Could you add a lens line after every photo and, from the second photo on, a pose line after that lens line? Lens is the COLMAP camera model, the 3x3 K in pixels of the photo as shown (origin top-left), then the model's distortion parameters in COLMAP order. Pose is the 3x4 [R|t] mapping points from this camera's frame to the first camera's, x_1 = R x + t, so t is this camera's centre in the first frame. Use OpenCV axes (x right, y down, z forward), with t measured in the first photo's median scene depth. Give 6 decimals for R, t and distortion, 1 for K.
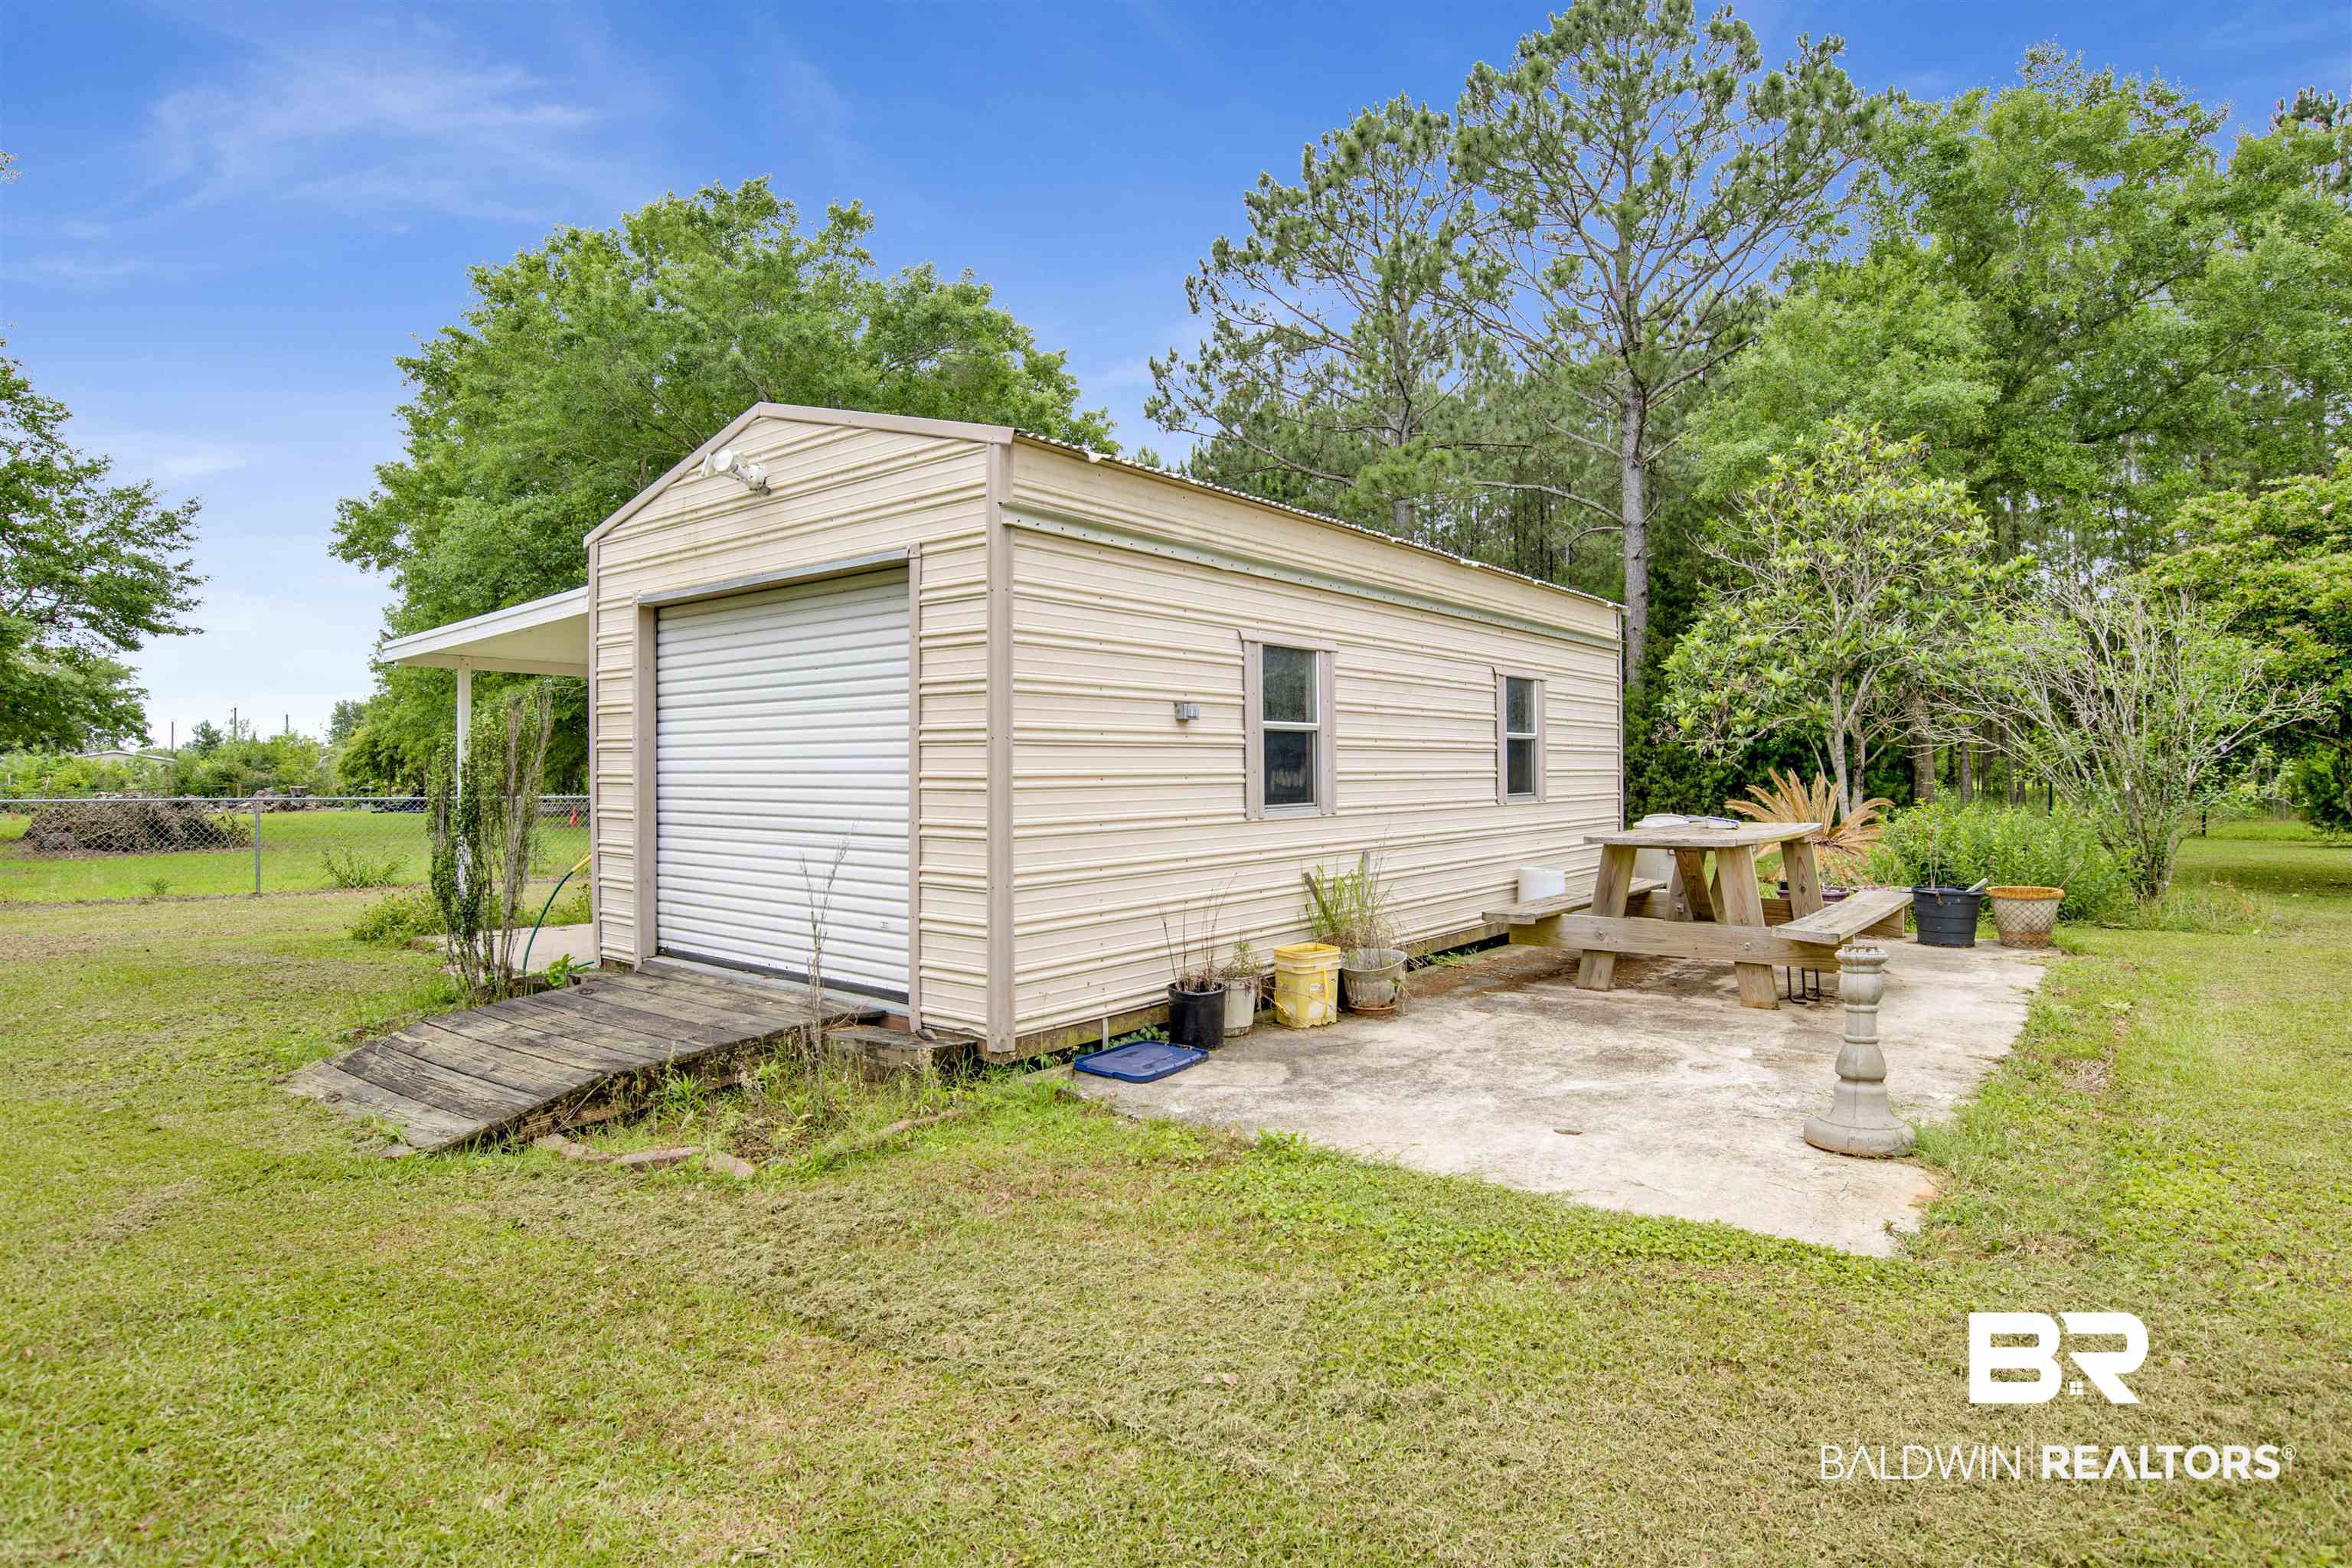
lens RADIAL K [[1227.2, 0, 1213.2], [0, 1227.2, 781.6], [0, 0, 1]] dist [-0.001229, -0.000165]
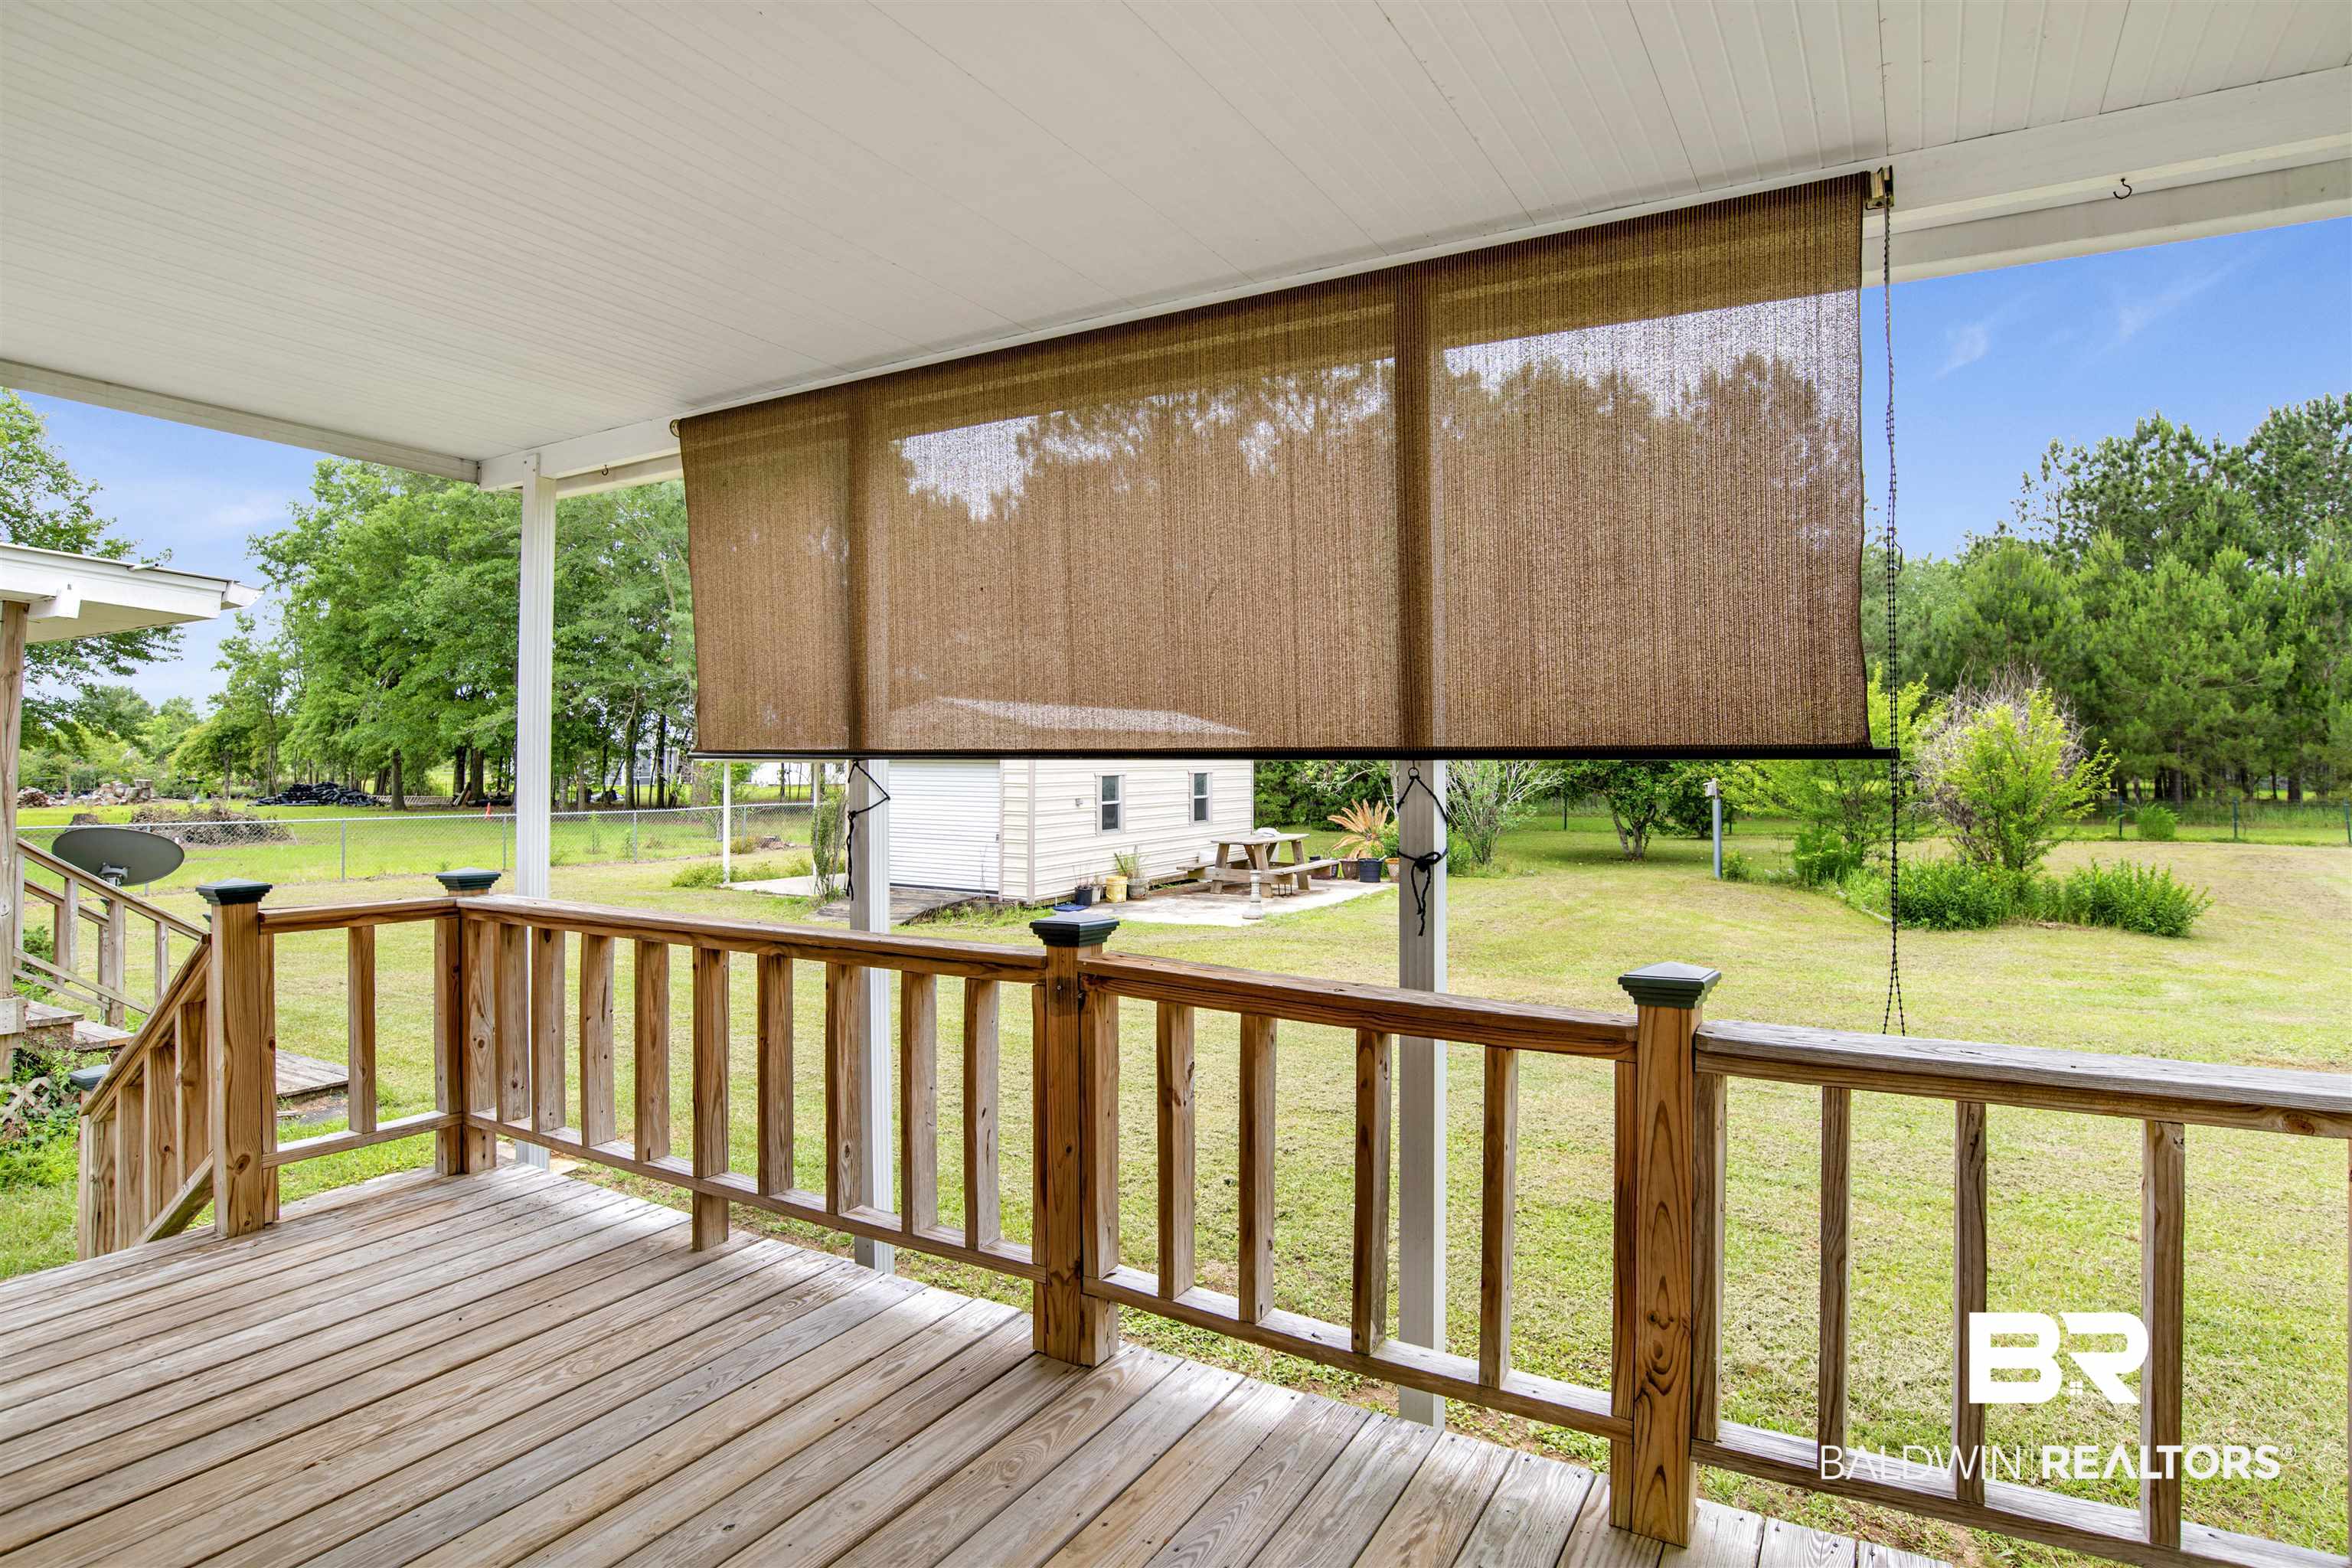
lens RADIAL K [[1257.0, 0, 1175.4], [0, 1257.0, 765.7], [0, 0, 1]] dist [-0.017644, 0.000493]
pose [[0.989147, 0.005726, 0.146816, -0.219801], [-0.005672, 0.999984, -0.000790, -0.129343], [-0.146818, -0.000052, 0.989163, -1.939639]]
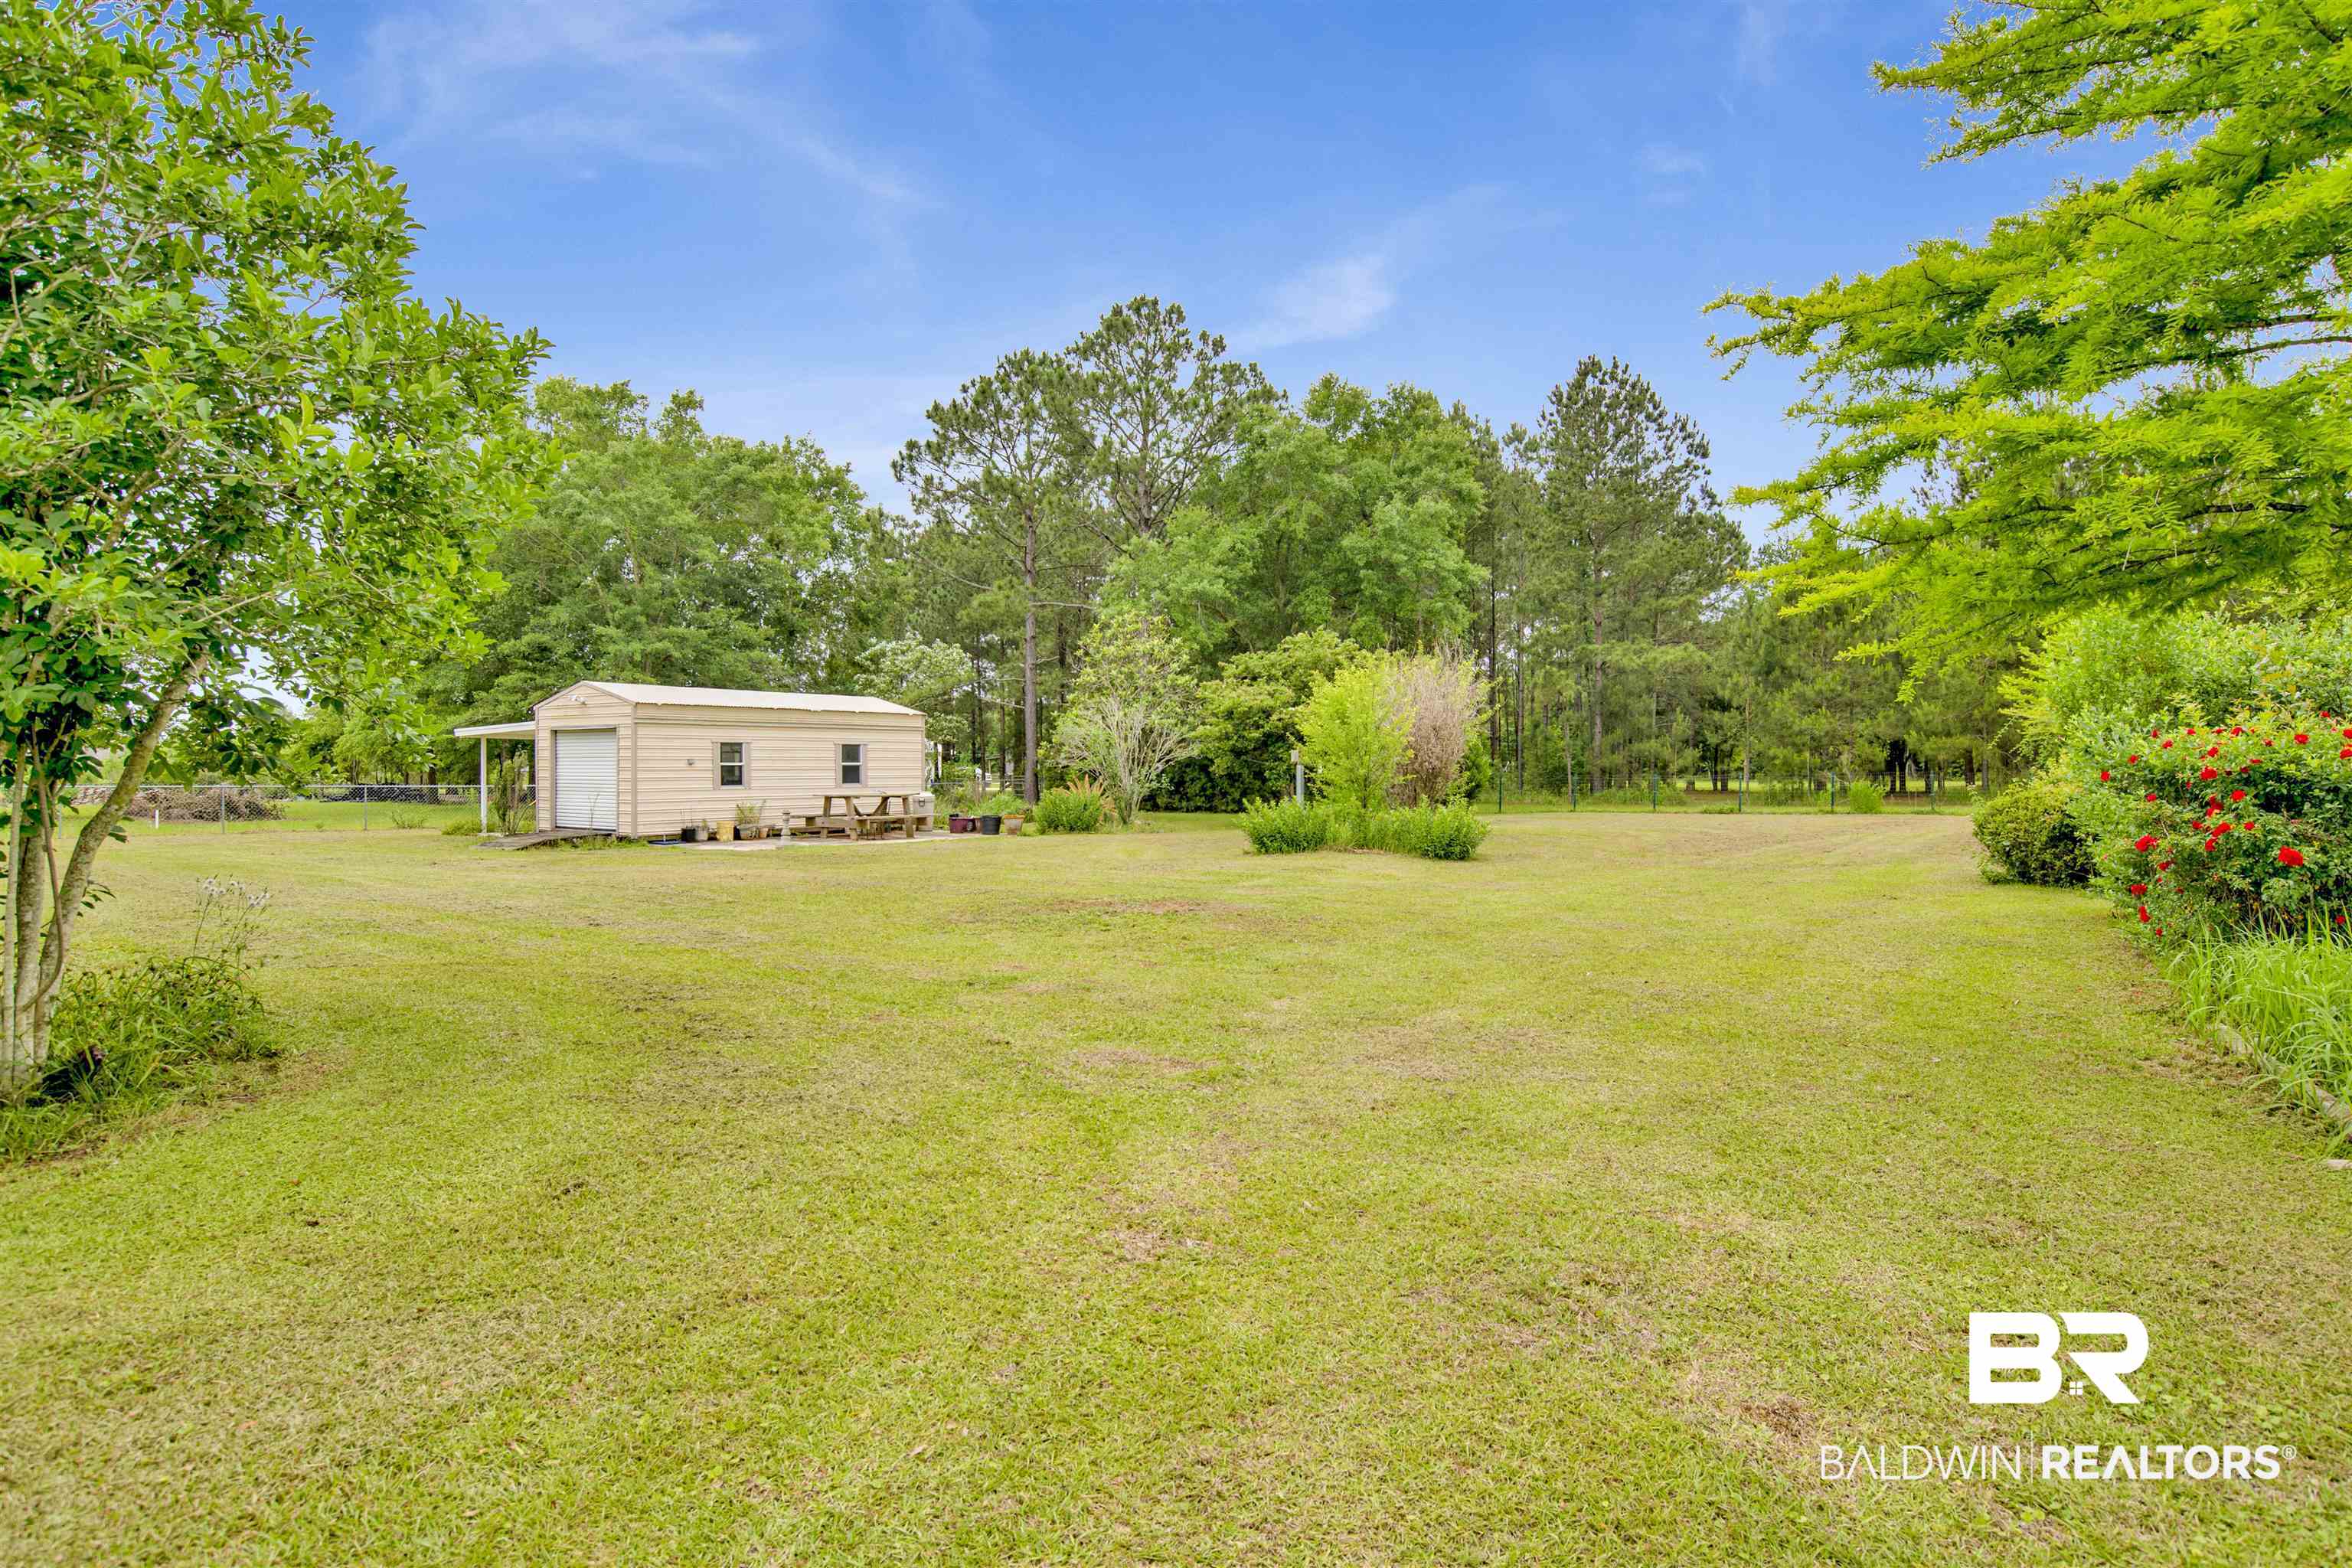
lens RADIAL K [[1257.0, 0, 1175.4], [0, 1257.0, 765.7], [0, 0, 1]] dist [-0.017644, 0.000493]
pose [[0.999185, 0.002601, 0.040269, 1.212759], [-0.002223, 0.999953, -0.009436, -0.007824], [-0.040292, 0.009339, 0.999144, -2.741248]]
